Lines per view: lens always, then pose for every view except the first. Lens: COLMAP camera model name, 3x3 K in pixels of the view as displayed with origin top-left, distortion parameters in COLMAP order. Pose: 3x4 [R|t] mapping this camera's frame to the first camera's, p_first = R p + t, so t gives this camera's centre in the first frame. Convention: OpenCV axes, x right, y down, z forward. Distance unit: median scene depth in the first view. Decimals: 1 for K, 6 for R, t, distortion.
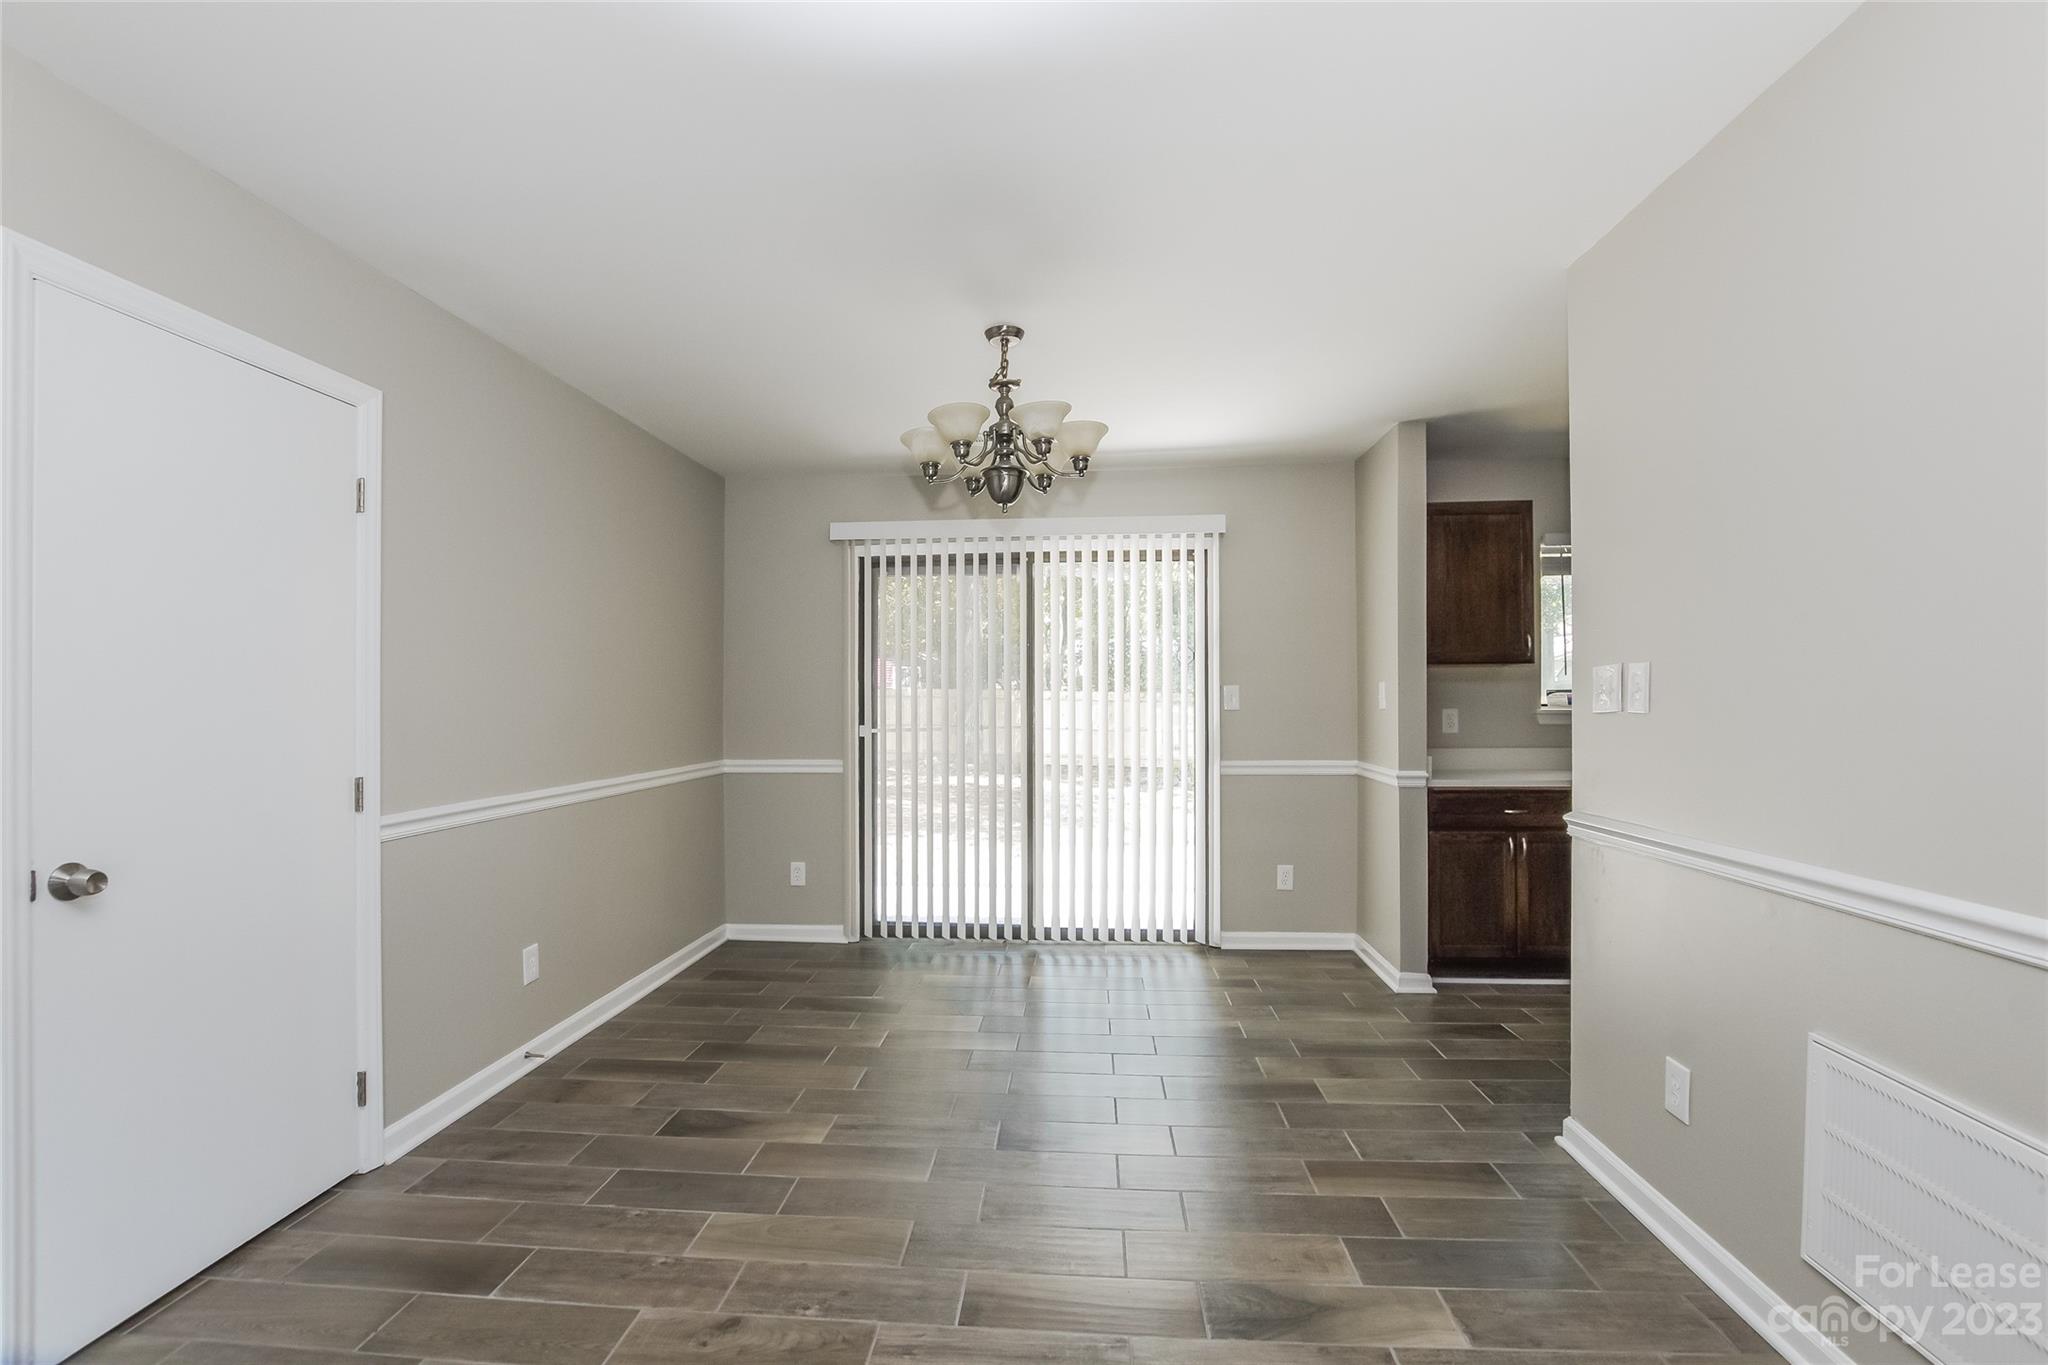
lens RADIAL K [[912.3, 0, 1021.1], [0, 912.3, 694.7], [0, 0, 1]] dist [-0.023858, 0.000162]
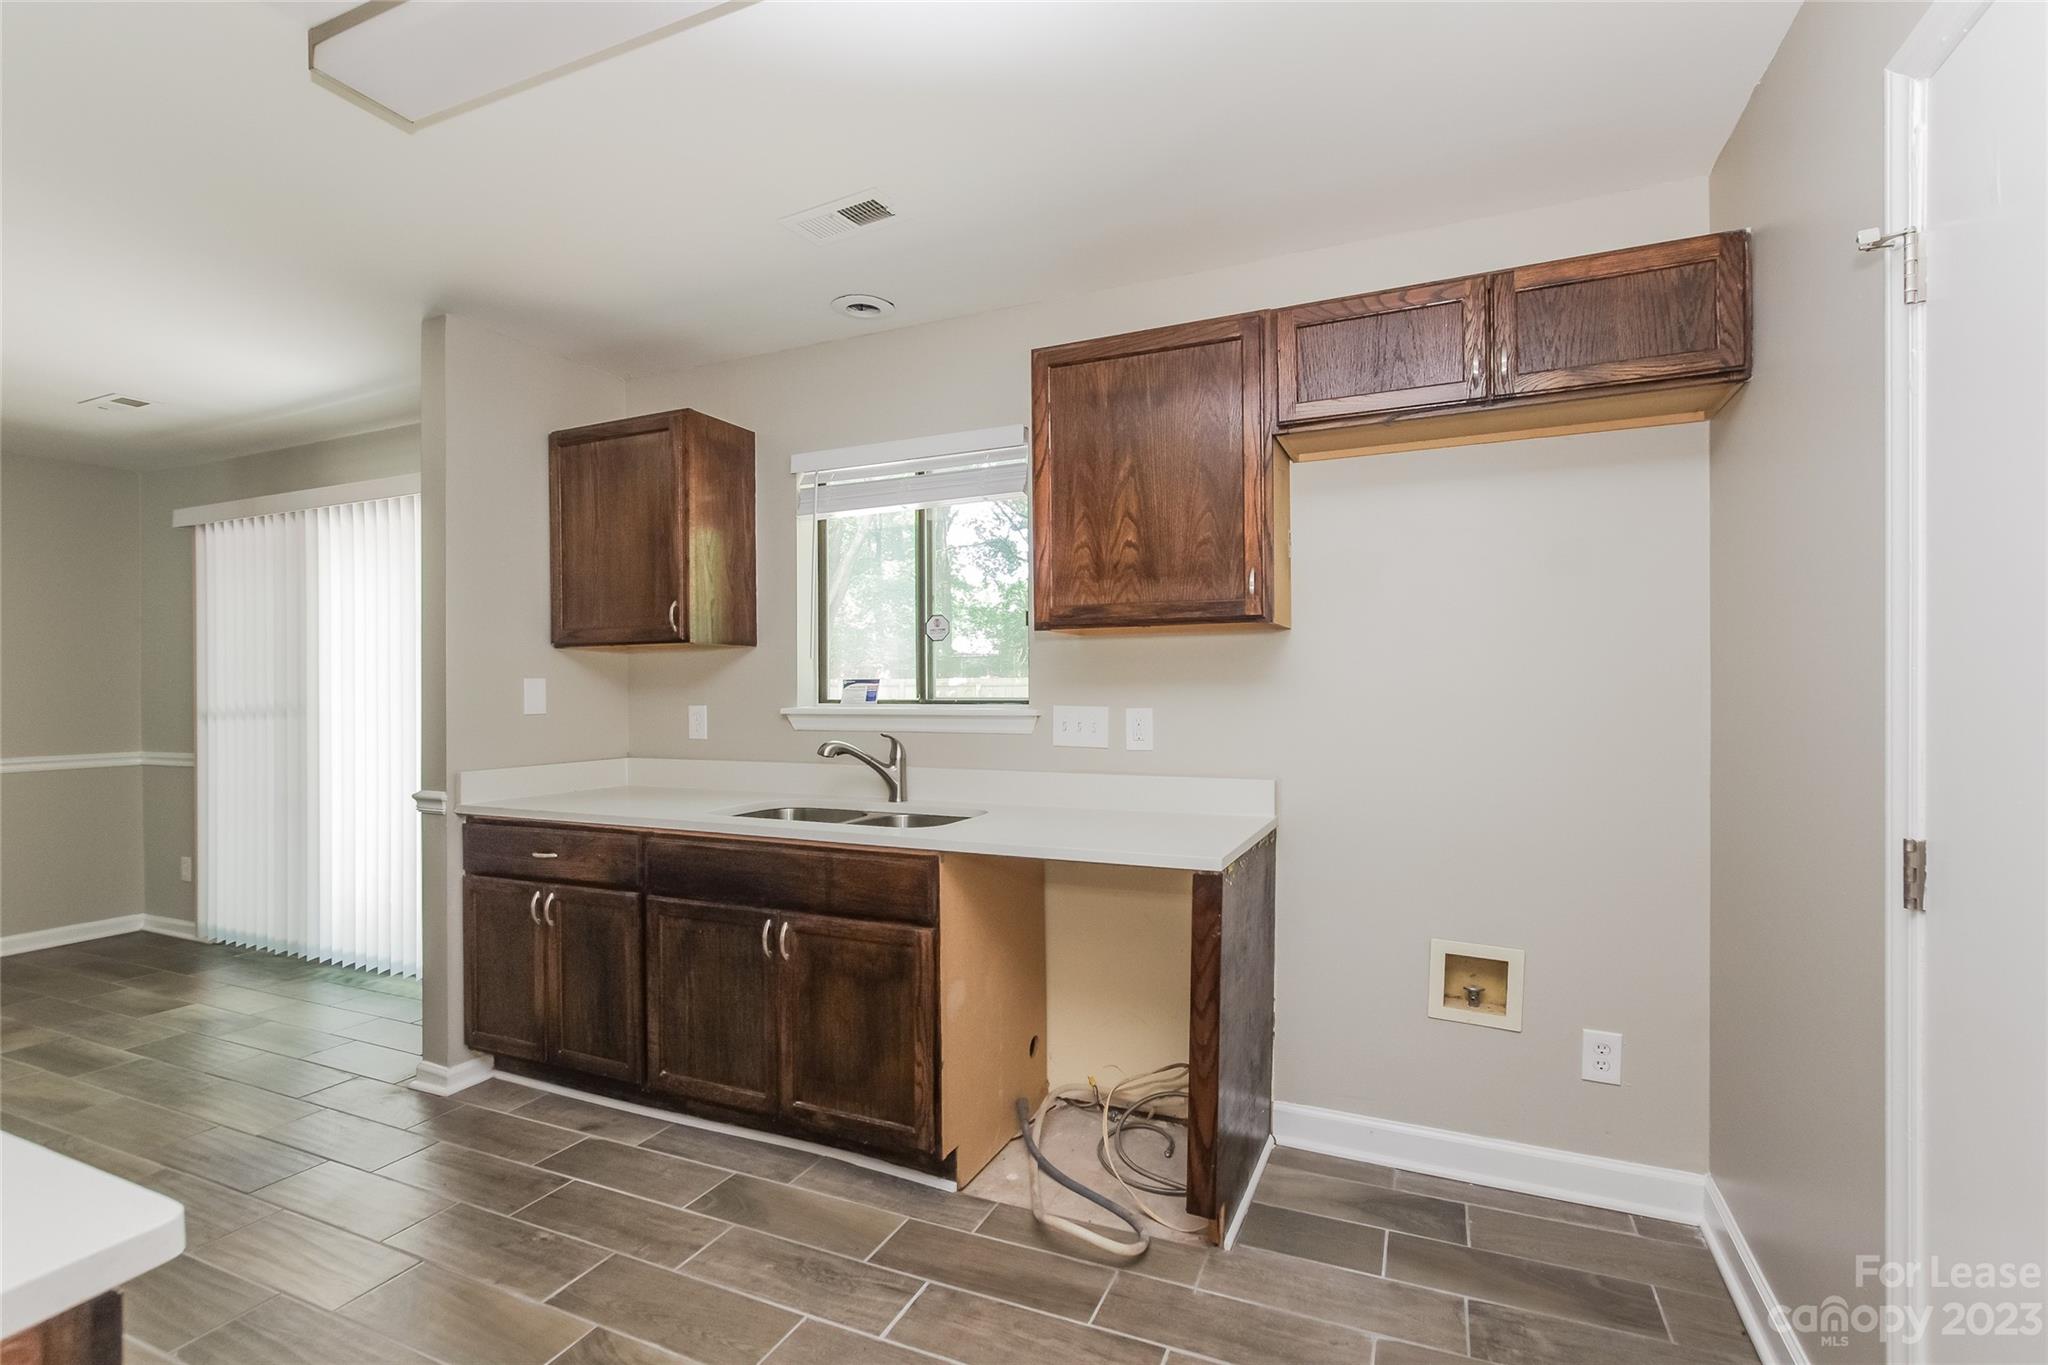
lens RADIAL K [[884.8, 0, 1072.2], [0, 884.8, 687.2], [0, 0, 1]] dist [0.001302, -0.000195]
pose [[0.951878, -0.000957, -0.306476, 1.357928], [0.001833, 0.999995, 0.002570, -0.000509], [0.306472, -0.003008, 0.951875, 0.564854]]
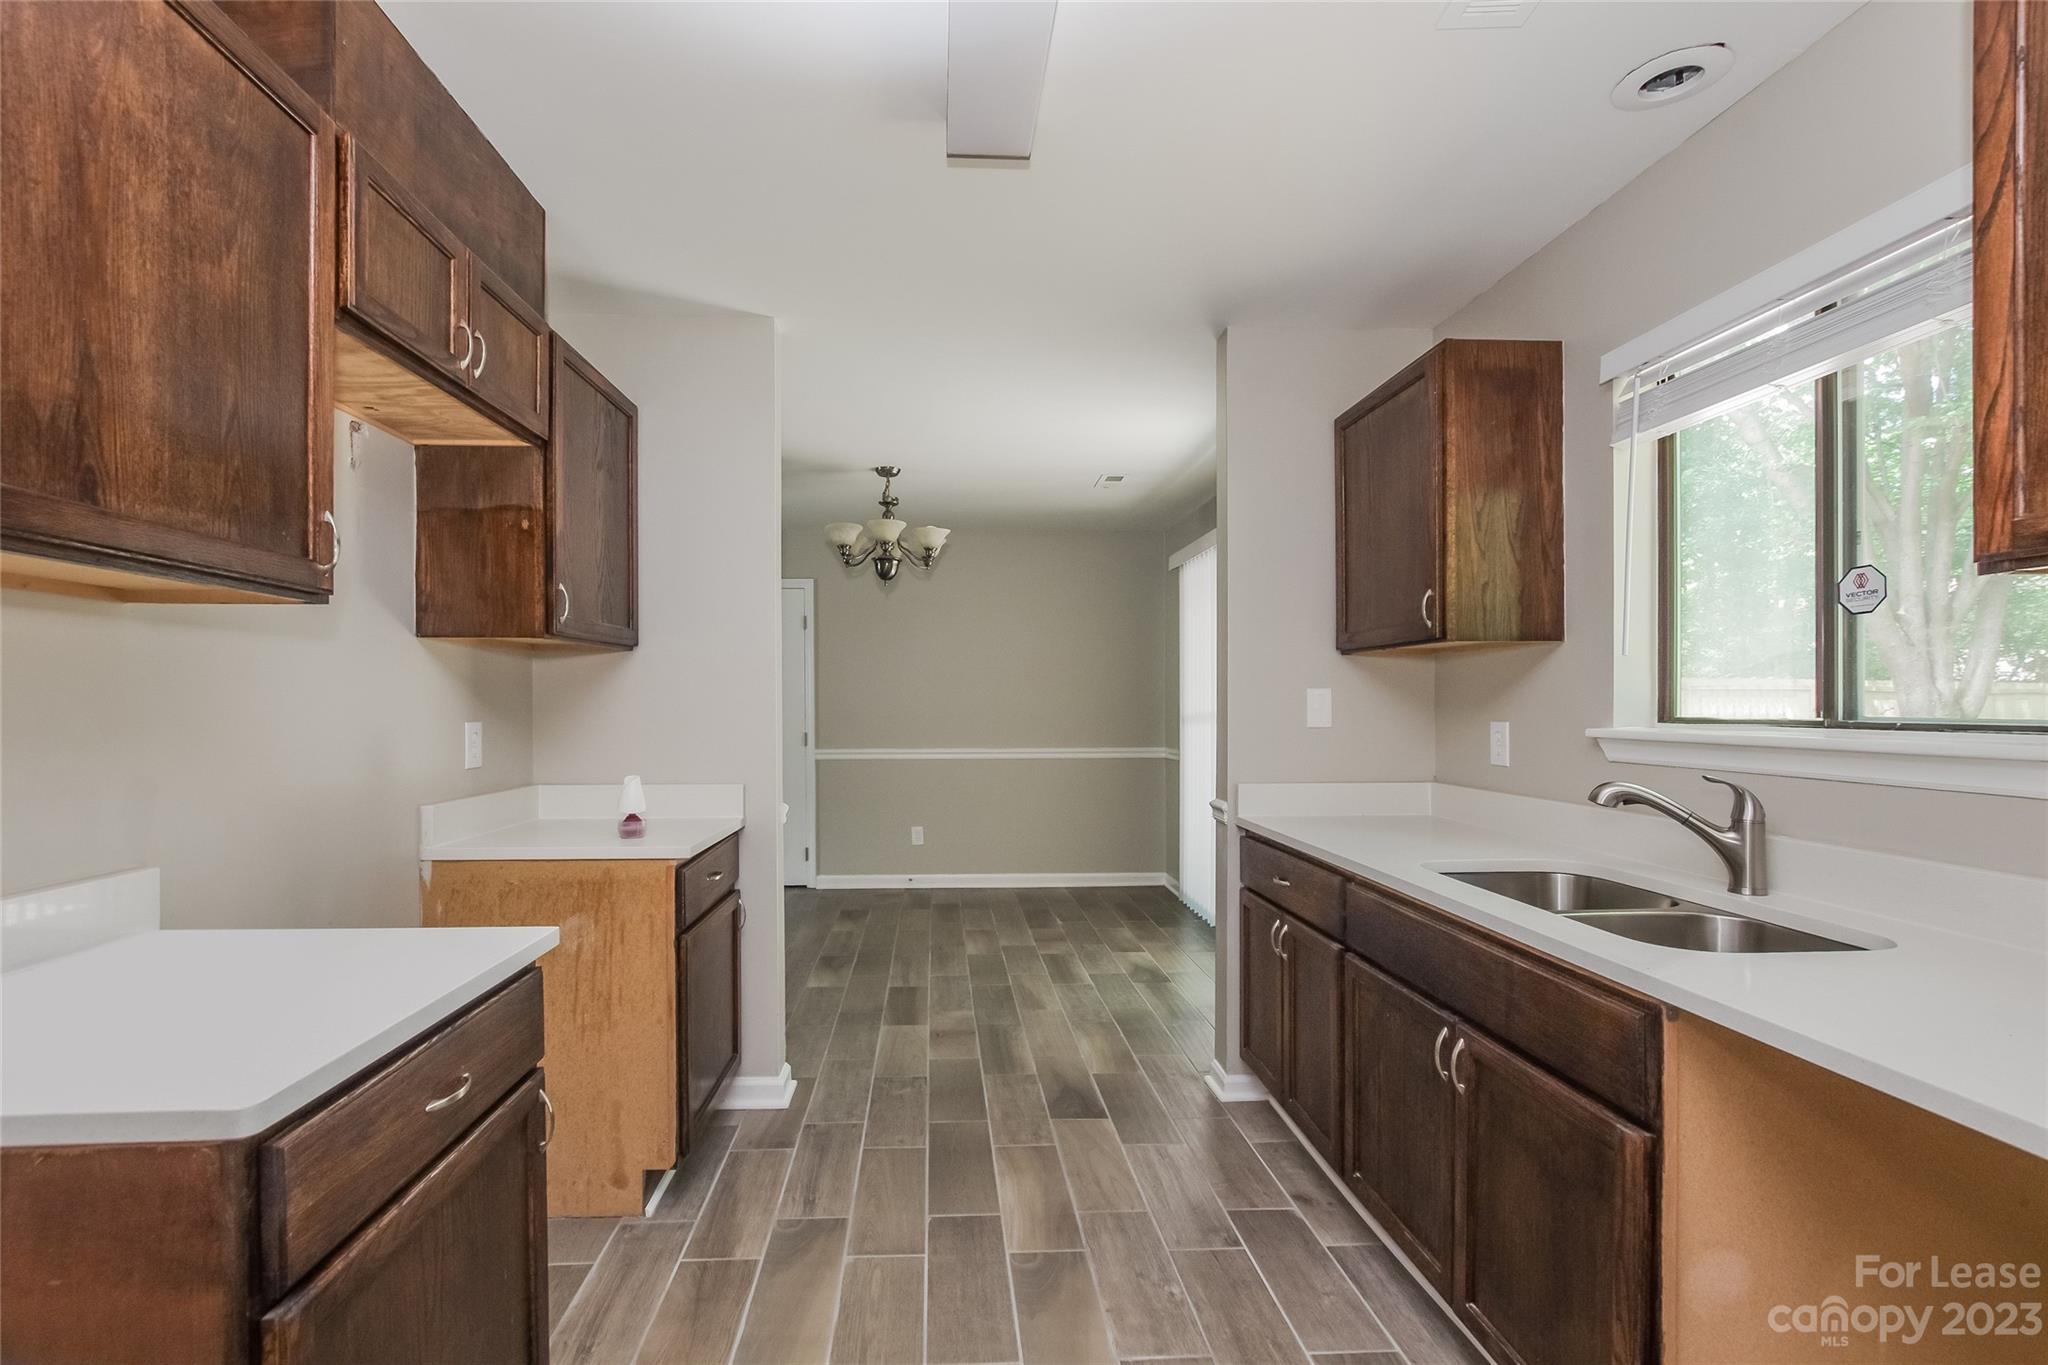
lens RADIAL K [[952.5, 0, 1020.7], [0, 952.5, 708.2], [0, 0, 1]] dist [-0.003599, 0.000037]
pose [[0.137096, 0.009923, -0.990508, 1.410871], [0.008305, 0.999903, 0.011166, -0.002272], [0.990523, -0.009758, 0.137000, 0.858081]]
